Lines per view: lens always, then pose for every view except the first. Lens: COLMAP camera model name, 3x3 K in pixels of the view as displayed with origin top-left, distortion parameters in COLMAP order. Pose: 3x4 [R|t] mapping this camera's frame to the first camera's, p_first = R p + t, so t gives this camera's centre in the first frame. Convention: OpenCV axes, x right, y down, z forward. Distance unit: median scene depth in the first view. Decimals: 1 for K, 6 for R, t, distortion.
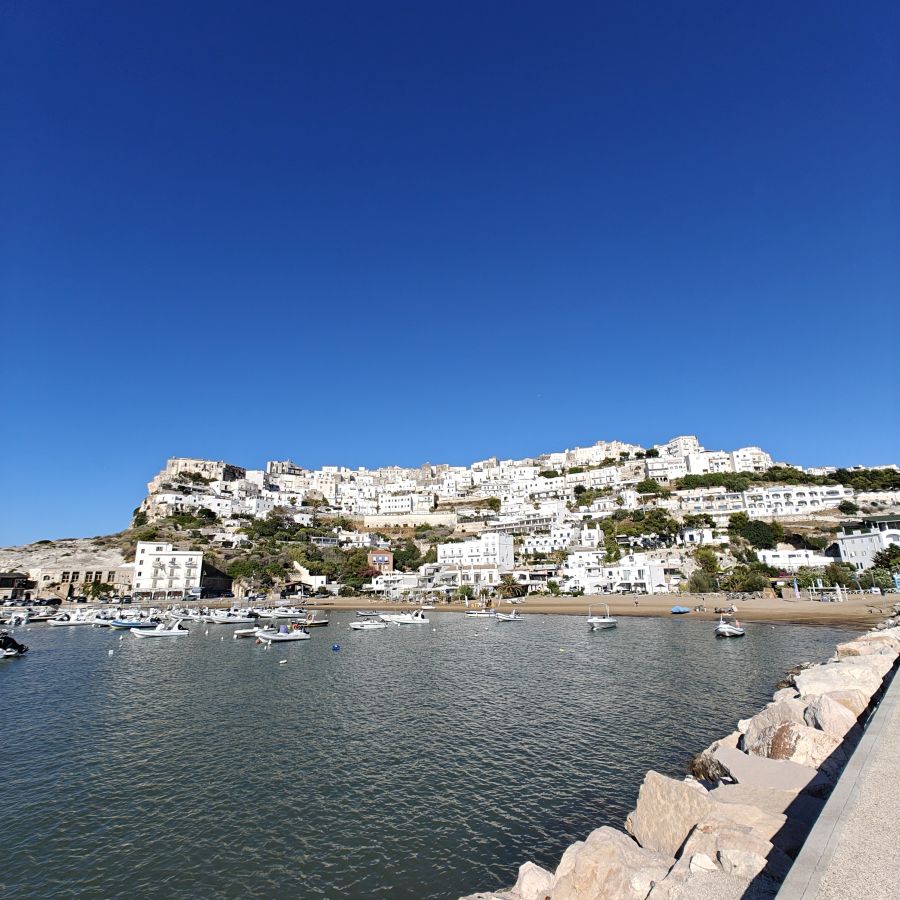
lens RADIAL K [[499.9, 0, 454.8], [0, 499.9, 458.6], [0, 0, 1]] dist [-0.063411, 0.089580]
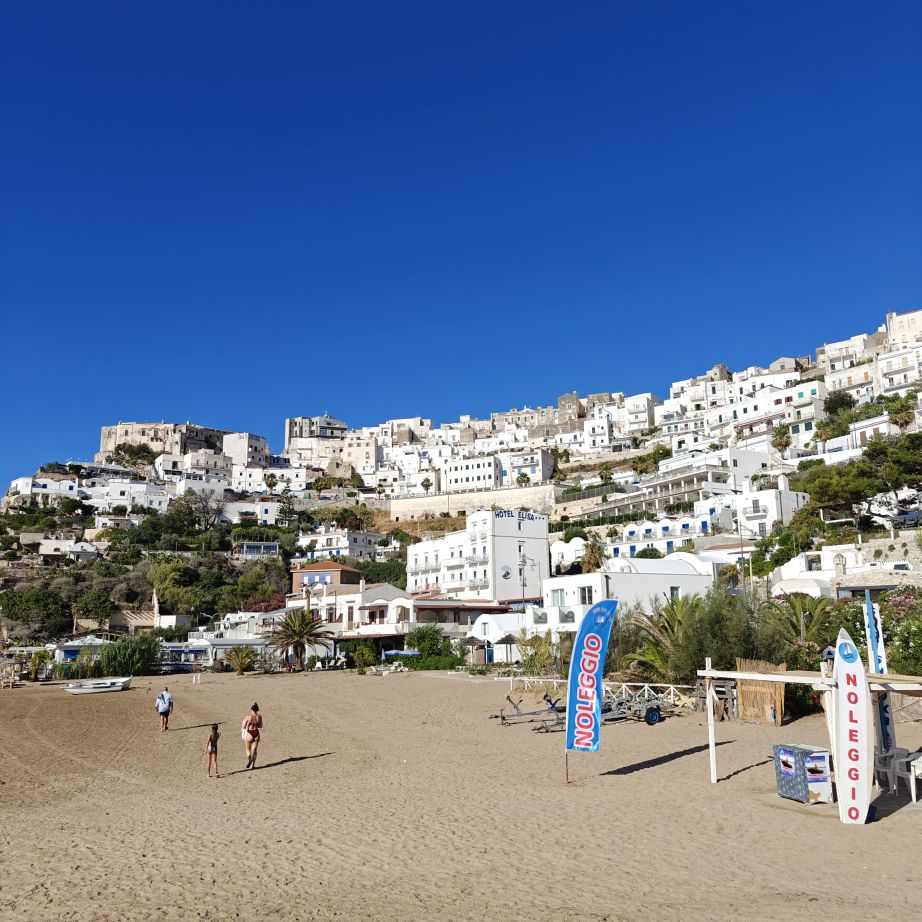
lens RADIAL K [[835.4, 0, 461.0], [0, 835.4, 461.0], [0, 0, 1]] dist [0.134719, -0.355985]
pose [[0.913570, -0.075020, -0.399703, 0.283722], [0.092459, 0.995415, 0.024498, 0.074484], [0.396033, -0.059337, 0.916317, 0.298424]]
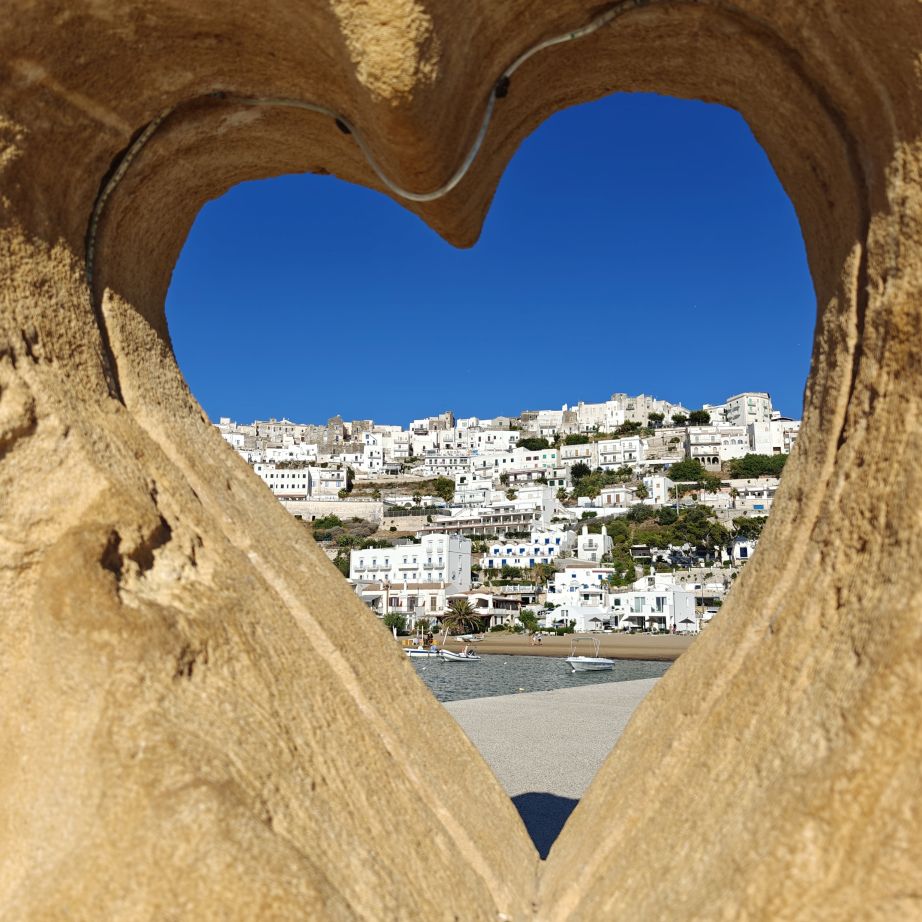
lens RADIAL K [[835.4, 0, 461.0], [0, 835.4, 461.0], [0, 0, 1]] dist [0.134719, -0.355985]
pose [[0.994501, 0.040550, 0.096555, -0.002782], [-0.046316, 0.997228, 0.058236, -0.005544], [-0.093926, -0.062387, 0.993623, -0.044920]]
